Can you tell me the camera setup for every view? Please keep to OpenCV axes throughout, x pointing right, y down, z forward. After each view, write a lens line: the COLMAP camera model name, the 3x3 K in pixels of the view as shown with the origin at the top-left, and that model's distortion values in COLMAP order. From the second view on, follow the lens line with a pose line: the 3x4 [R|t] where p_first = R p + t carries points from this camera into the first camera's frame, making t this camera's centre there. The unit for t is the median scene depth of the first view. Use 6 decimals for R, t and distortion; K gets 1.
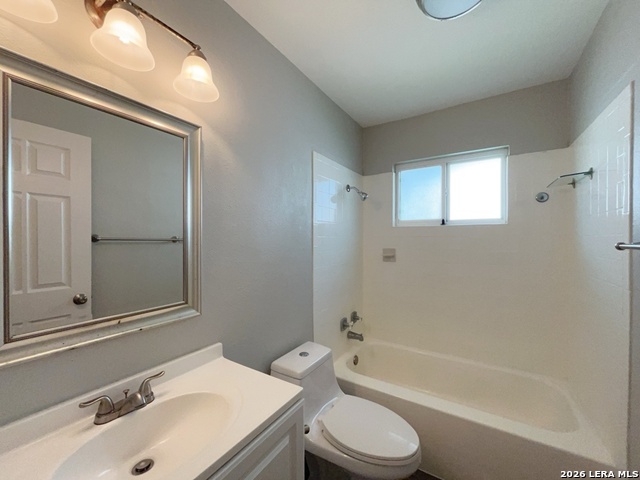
lens RADIAL K [[262.7, 0, 320.0], [0, 262.7, 240.0], [0, 0, 1]] dist [-0.000556, -0.000149]
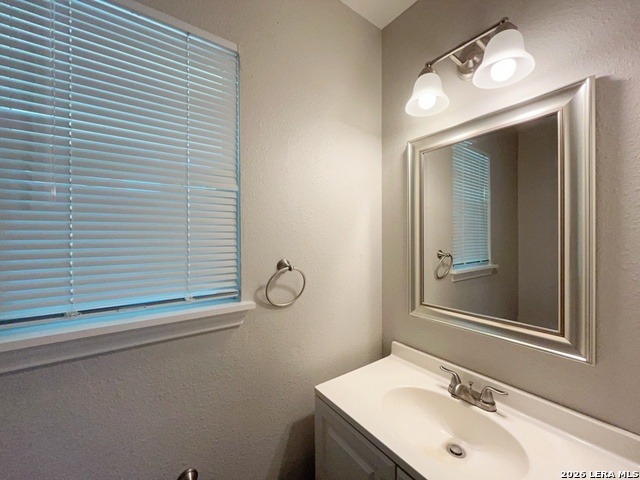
lens RADIAL K [[262.7, 0, 320.0], [0, 262.7, 240.0], [0, 0, 1]] dist [-0.000556, -0.000149]
pose [[-0.370113, -0.005208, -0.928972, 0.561132], [-0.012212, 0.999925, -0.000741, -0.028511], [0.928907, 0.011070, -0.370149, 0.821167]]
